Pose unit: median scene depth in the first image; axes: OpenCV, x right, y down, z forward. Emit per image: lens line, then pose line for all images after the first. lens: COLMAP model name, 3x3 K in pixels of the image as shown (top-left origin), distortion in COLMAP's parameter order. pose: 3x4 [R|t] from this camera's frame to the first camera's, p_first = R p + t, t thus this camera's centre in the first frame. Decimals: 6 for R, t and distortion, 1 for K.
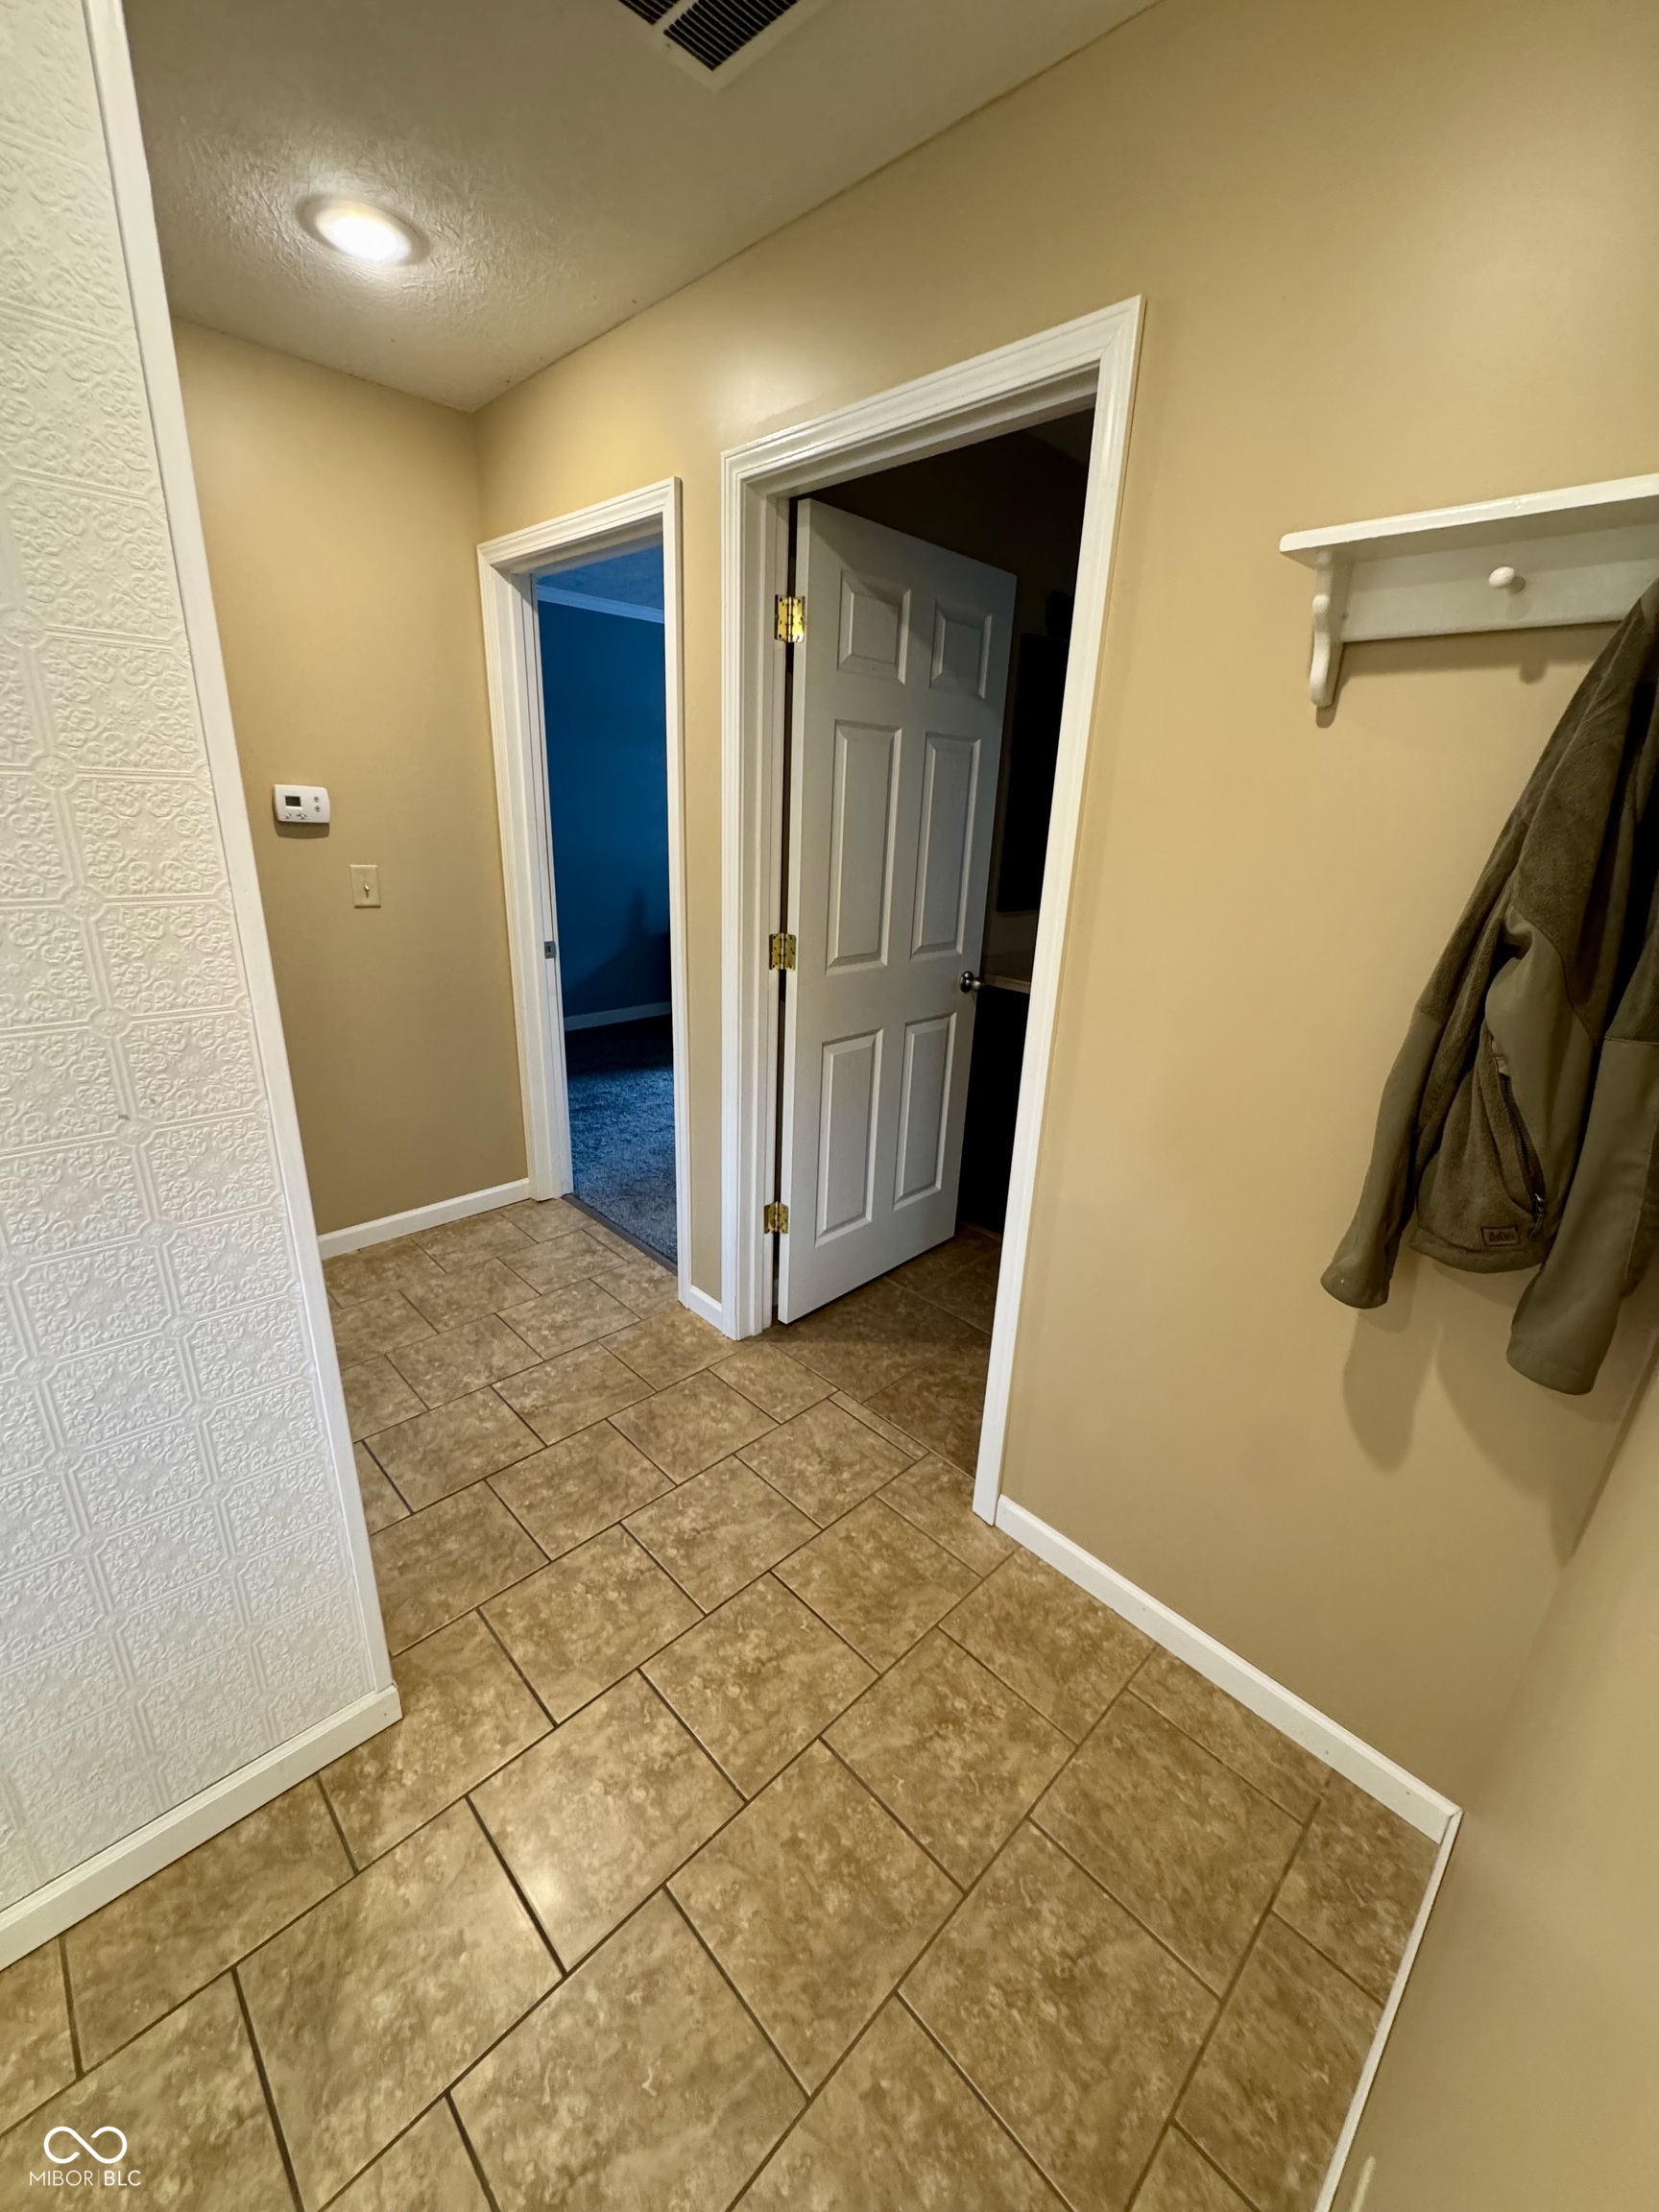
lens RADIAL K [[888.0, 0, 824.5], [0, 888.0, 1107.1], [0, 0, 1]] dist [0.002168, 0.000185]
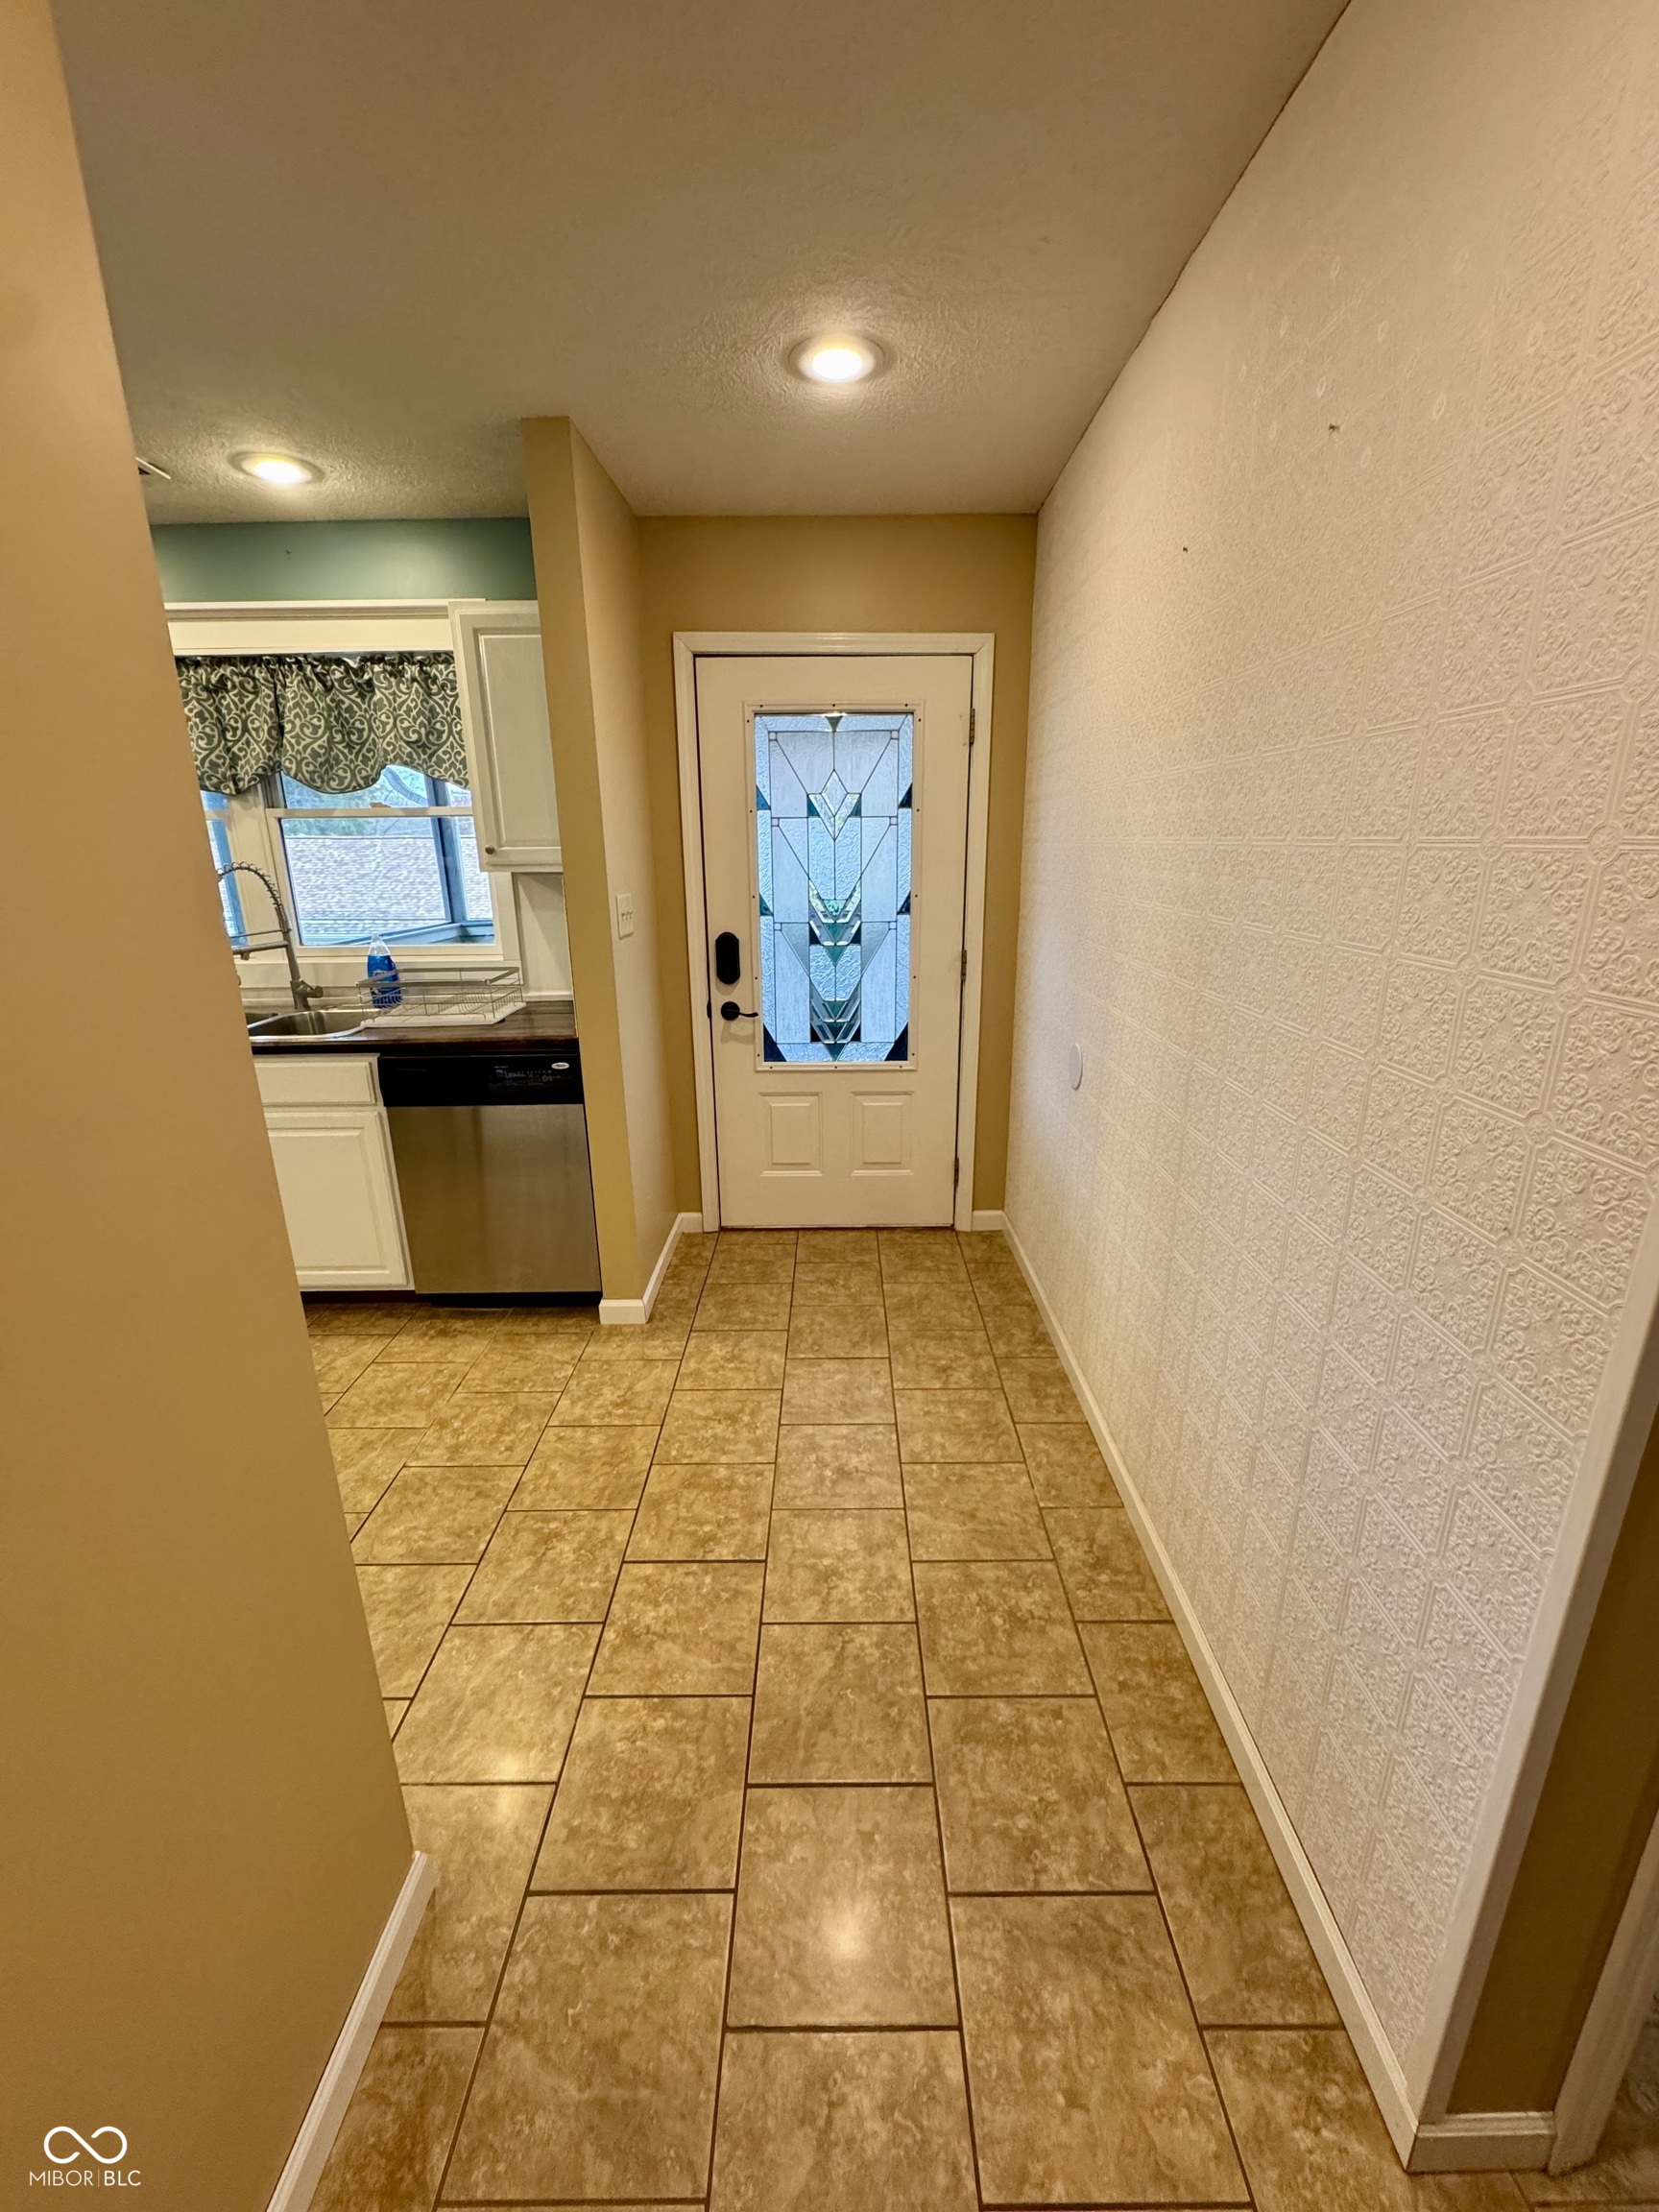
lens RADIAL K [[888.0, 0, 834.8], [0, 888.0, 1106.4], [0, 0, 1]] dist [0.002168, 0.000185]
pose [[-0.695615, 0.172752, -0.697335, 0.226923], [-0.257796, 0.845989, 0.466738, -0.289195], [0.670567, 0.504440, -0.543948, 0.852770]]
